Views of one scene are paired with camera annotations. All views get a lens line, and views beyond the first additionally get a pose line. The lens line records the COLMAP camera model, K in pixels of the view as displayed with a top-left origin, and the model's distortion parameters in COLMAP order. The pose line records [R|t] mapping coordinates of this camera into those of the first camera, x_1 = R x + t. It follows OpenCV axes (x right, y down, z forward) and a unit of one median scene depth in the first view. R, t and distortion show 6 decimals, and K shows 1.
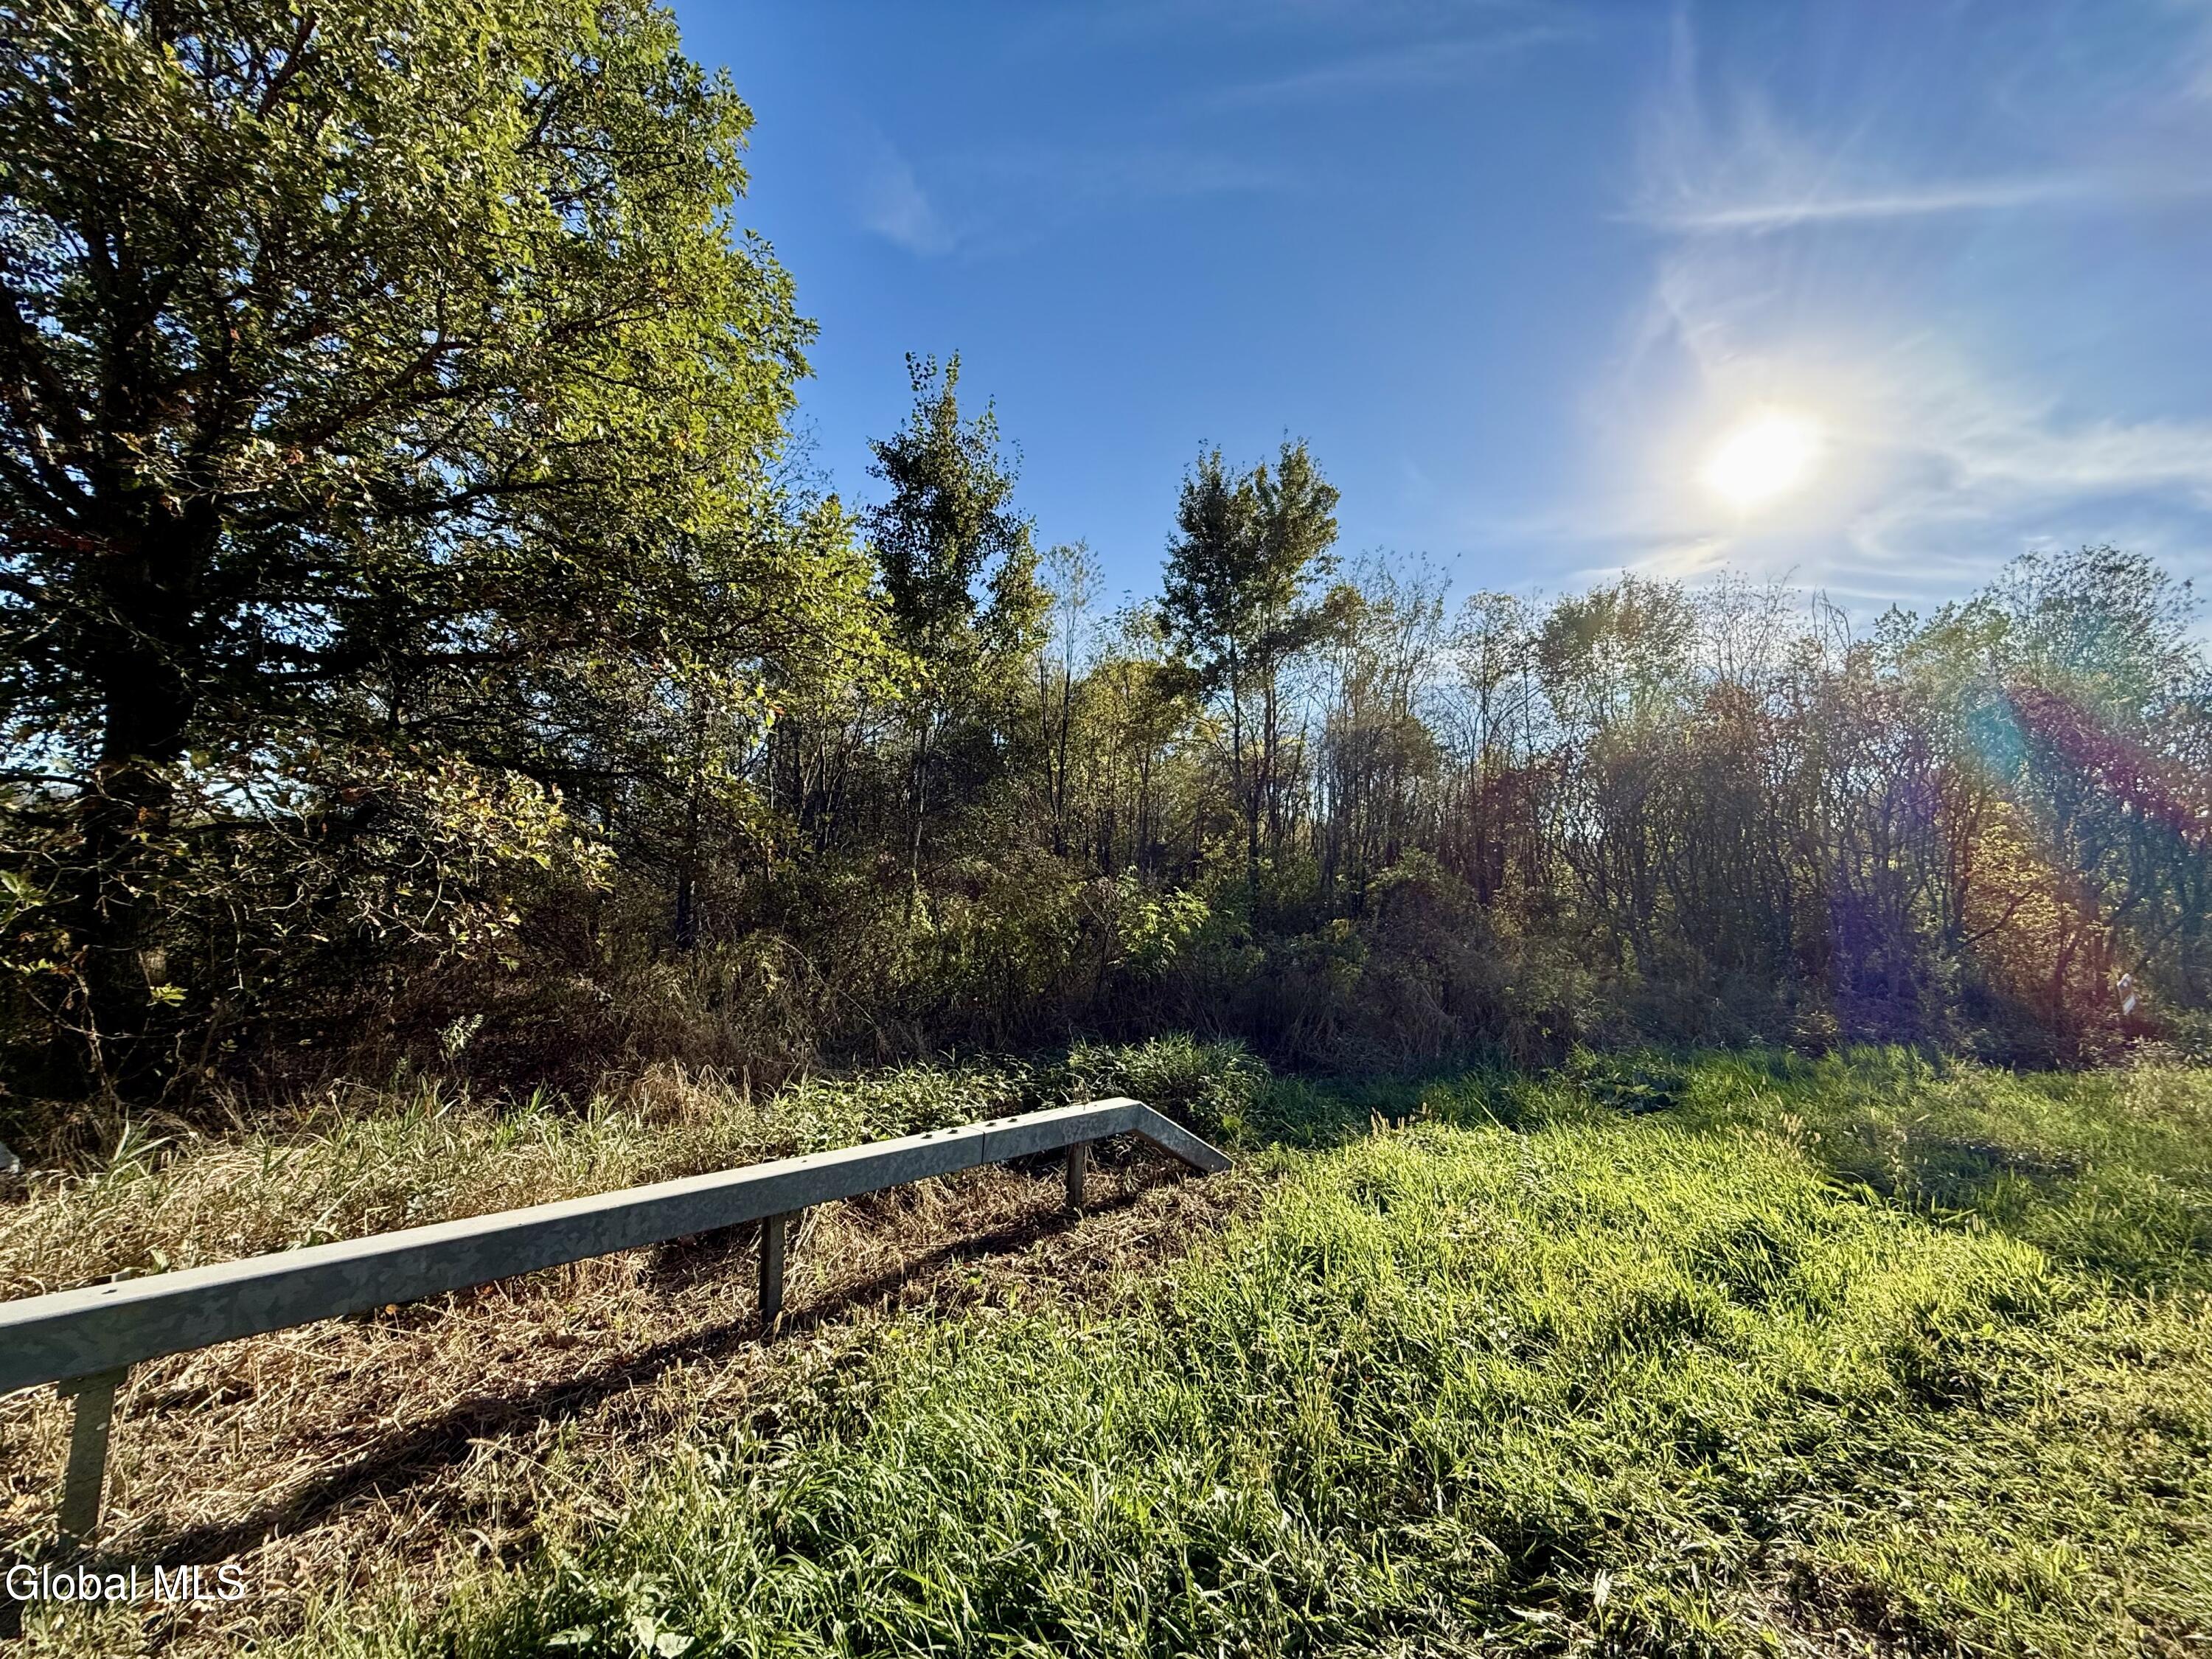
lens RADIAL K [[911.0, 0, 1081.2], [0, 911.0, 830.6], [0, 0, 1]] dist [0.000543, -0.000011]
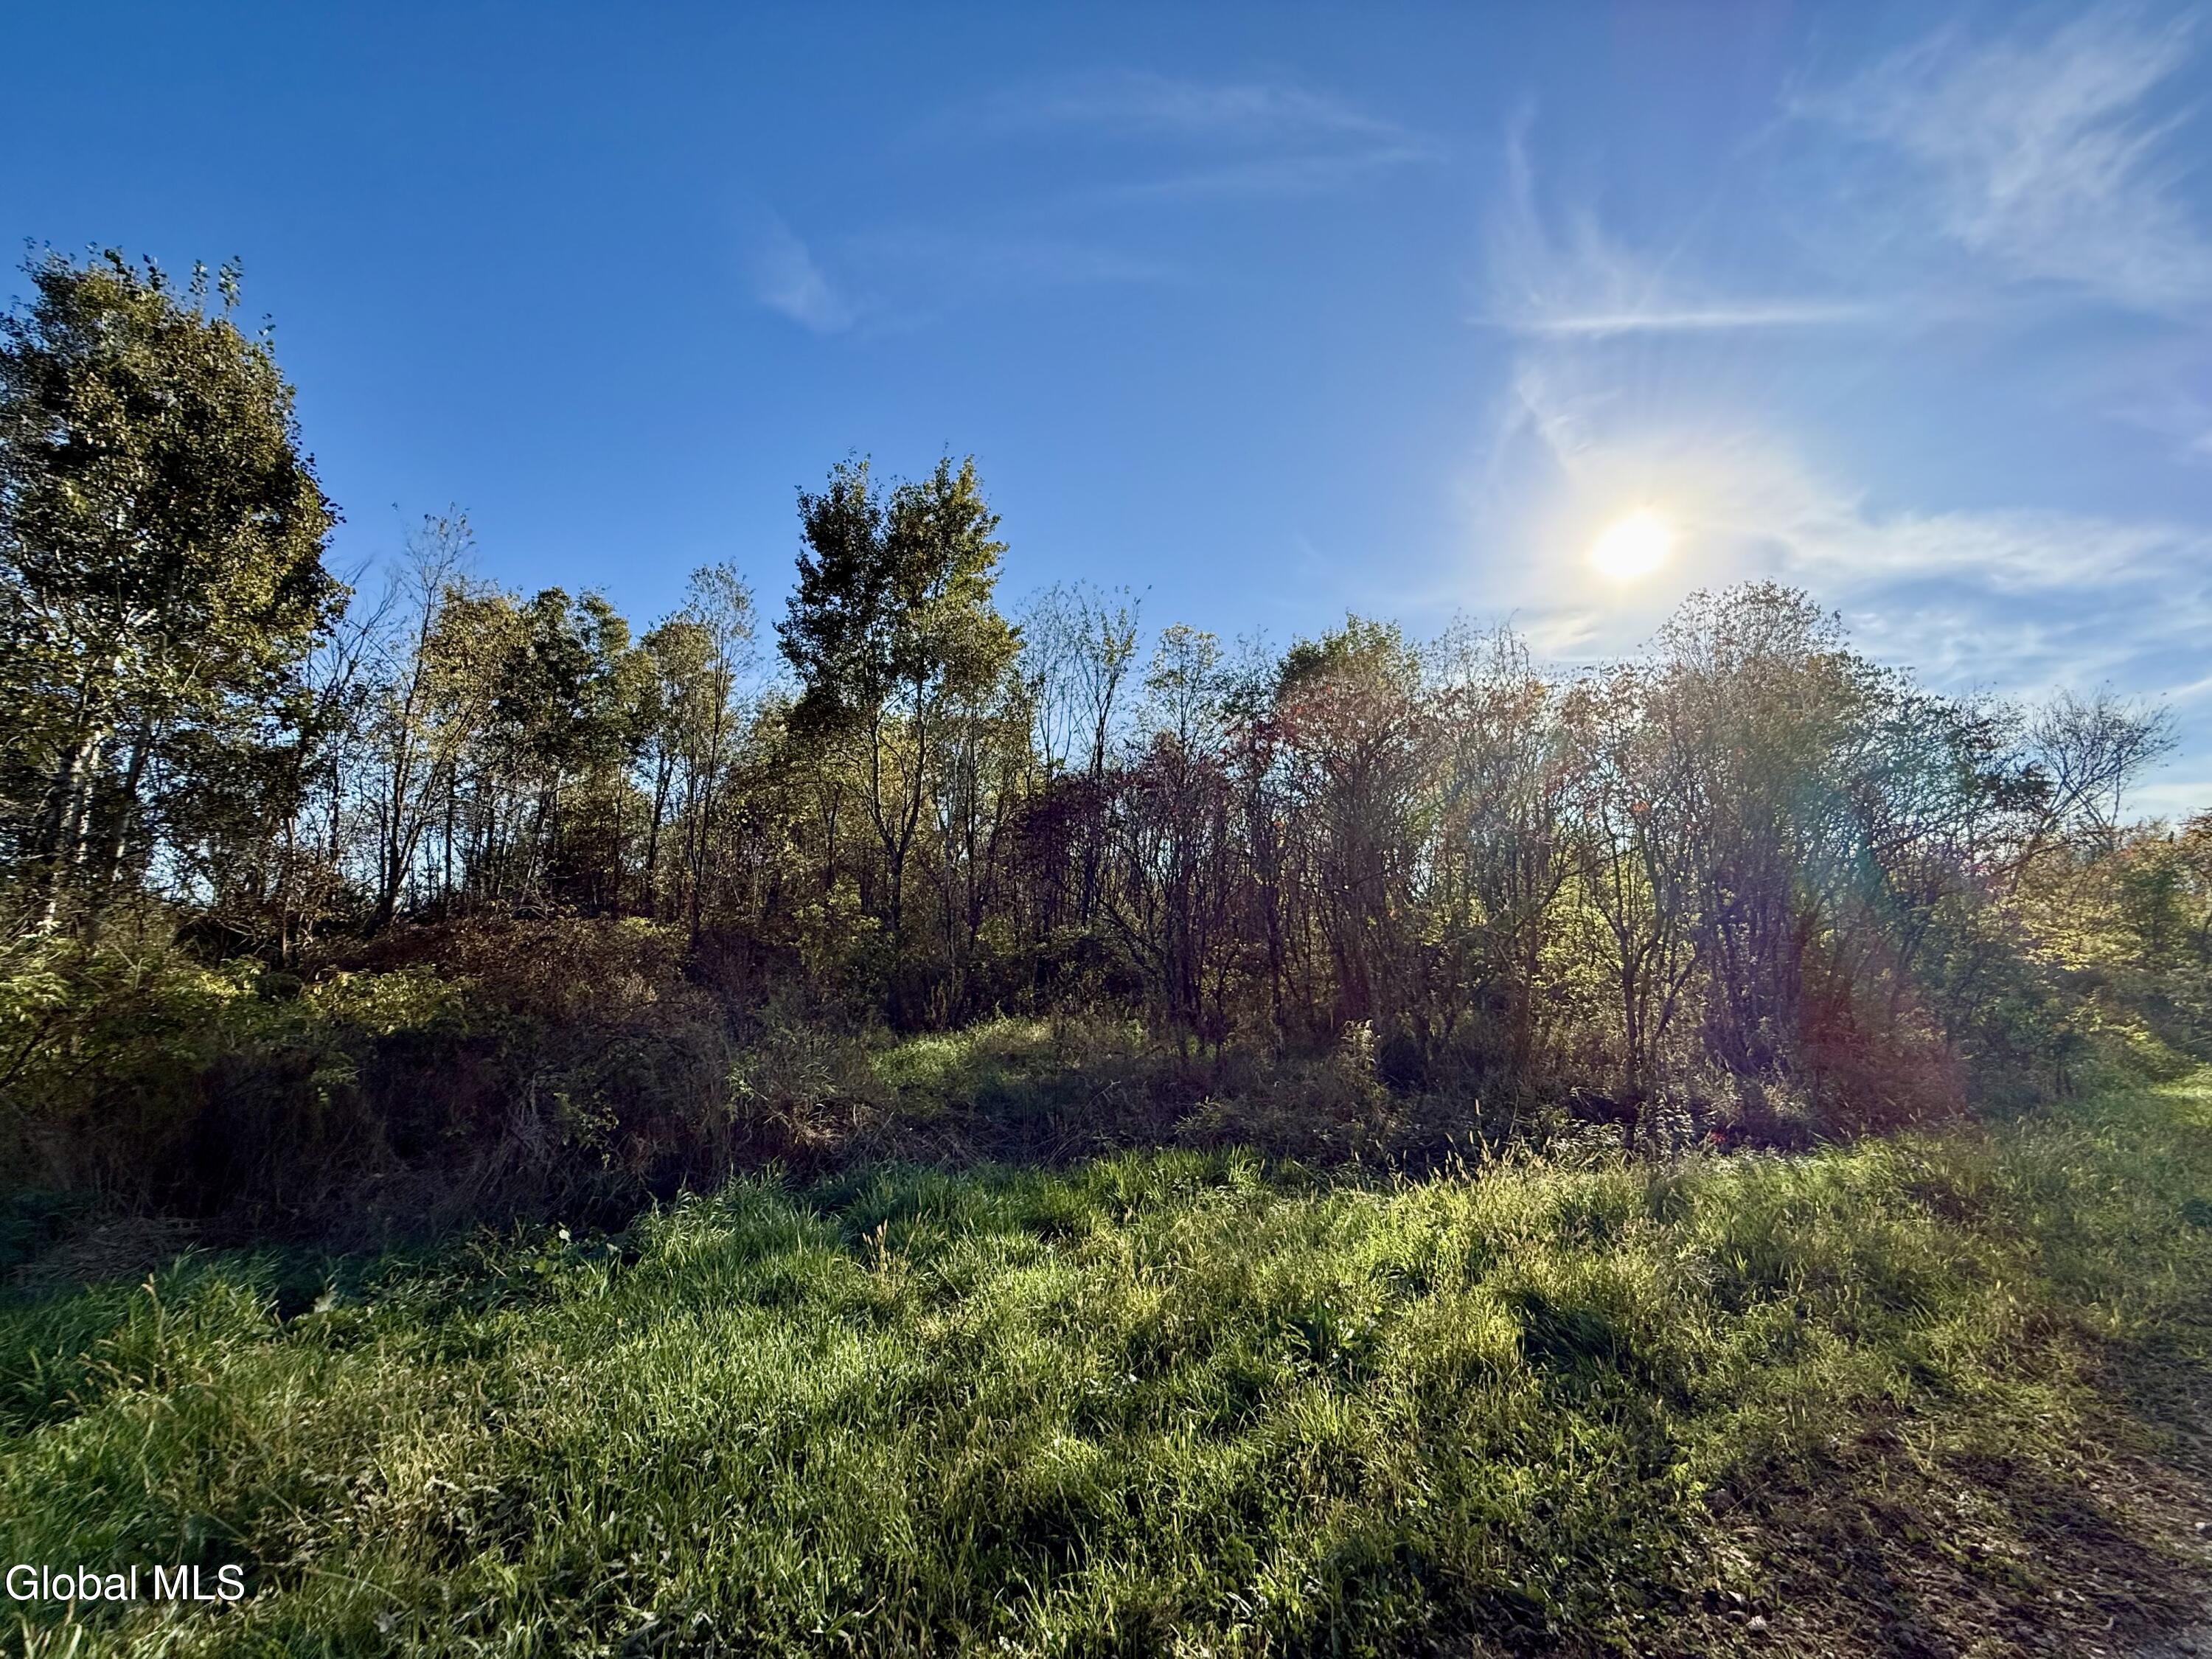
lens RADIAL K [[911.0, 0, 1115.6], [0, 911.0, 831.3], [0, 0, 1]] dist [0.000543, -0.000011]
pose [[0.995967, -0.010451, 0.089106, 1.172407], [0.017454, 0.996786, -0.078182, 0.088578], [-0.088003, 0.079422, 0.992949, 0.351591]]
